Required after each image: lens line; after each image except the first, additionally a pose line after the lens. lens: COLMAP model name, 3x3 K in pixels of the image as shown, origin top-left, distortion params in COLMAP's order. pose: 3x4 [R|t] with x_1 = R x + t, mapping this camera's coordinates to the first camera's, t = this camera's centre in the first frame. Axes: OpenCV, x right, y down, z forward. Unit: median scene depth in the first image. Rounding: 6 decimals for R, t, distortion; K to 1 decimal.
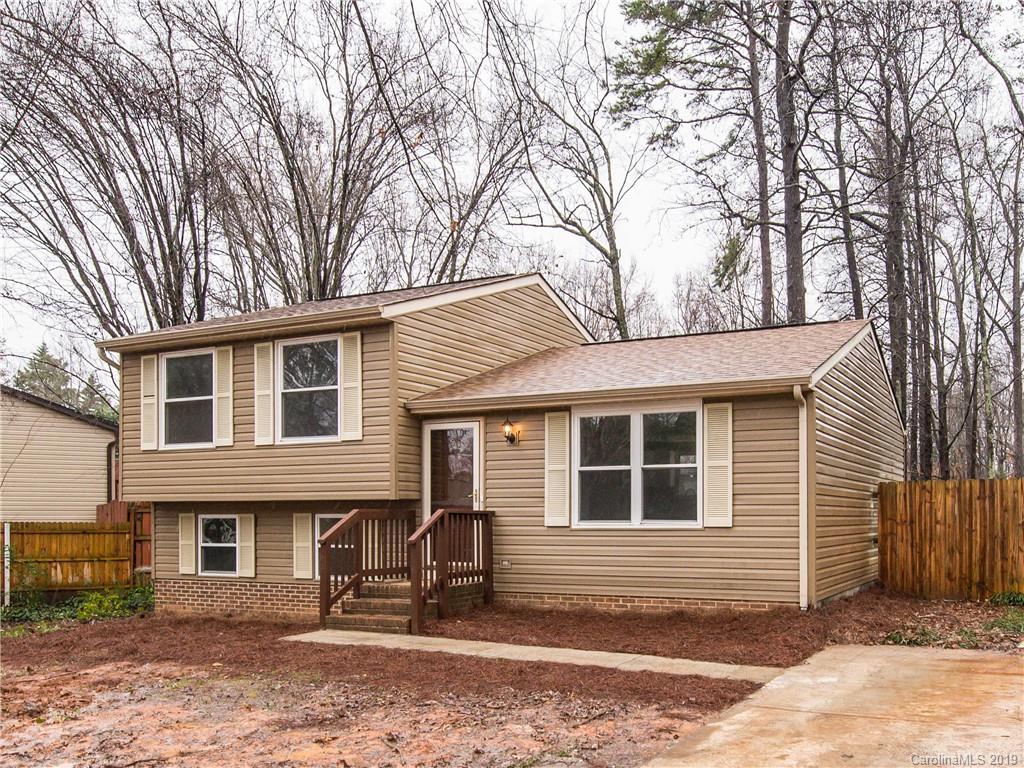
lens RADIAL K [[485.8, 0, 572.0], [0, 485.8, 349.3], [0, 0, 1]] dist [-0.012322, -0.002506]
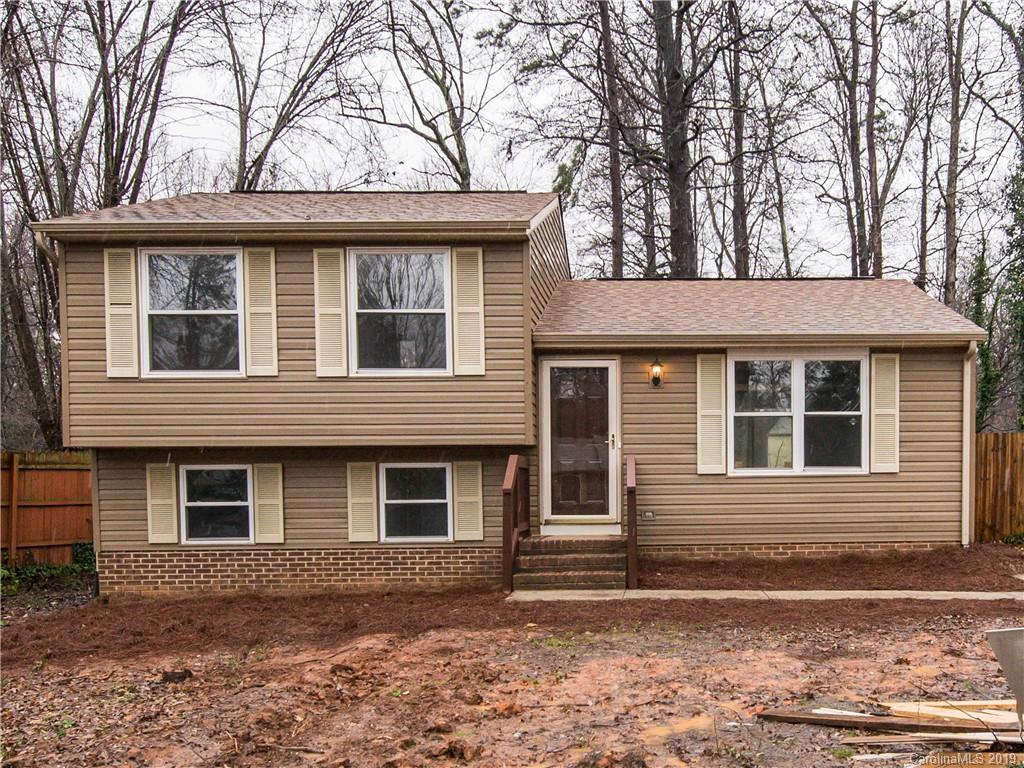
lens RADIAL K [[501.1, 0, 518.2], [0, 501.1, 311.1], [0, 0, 1]] dist [-0.005937, -0.004625]
pose [[0.964440, 0.075570, 0.253267, -0.583914], [-0.082817, 0.996401, 0.018060, 0.053496], [-0.250991, -0.038392, 0.967228, 0.140824]]
